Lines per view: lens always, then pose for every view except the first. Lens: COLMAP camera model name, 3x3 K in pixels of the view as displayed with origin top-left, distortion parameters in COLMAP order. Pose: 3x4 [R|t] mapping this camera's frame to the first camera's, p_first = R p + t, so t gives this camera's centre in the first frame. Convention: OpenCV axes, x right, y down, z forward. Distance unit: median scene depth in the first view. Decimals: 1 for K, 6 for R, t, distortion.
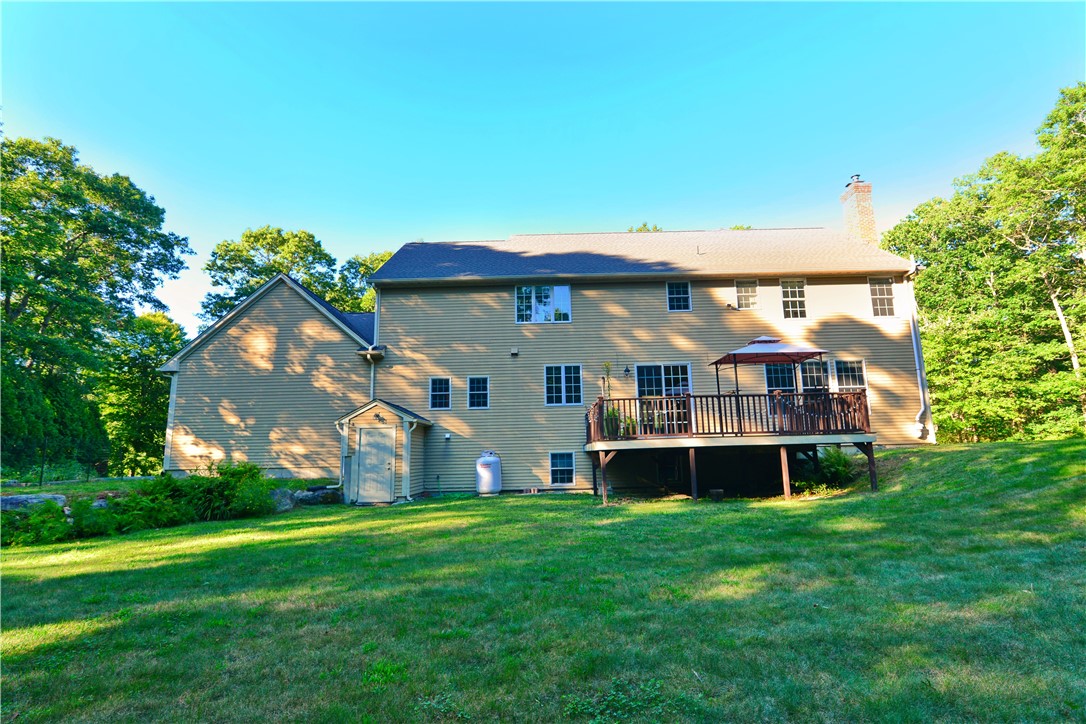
lens RADIAL K [[515.3, 0, 543.0], [0, 515.3, 362.0], [0, 0, 1]] dist [-0.012939, -0.000075]
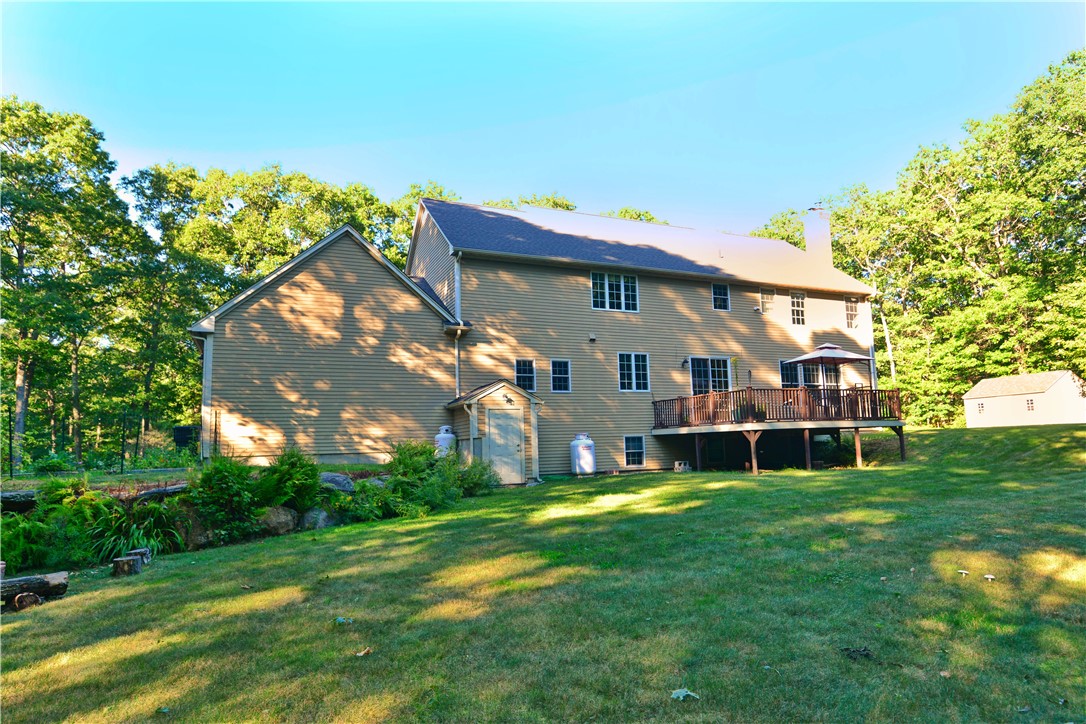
lens RADIAL K [[676.8, 0, 543.0], [0, 676.8, 362.0], [0, 0, 1]] dist [-0.002669, -0.000513]
pose [[0.900042, 0.051272, 0.432777, -0.721499], [-0.068971, 0.997298, 0.025287, 0.001625], [-0.430311, -0.052608, 0.901146, -0.160048]]
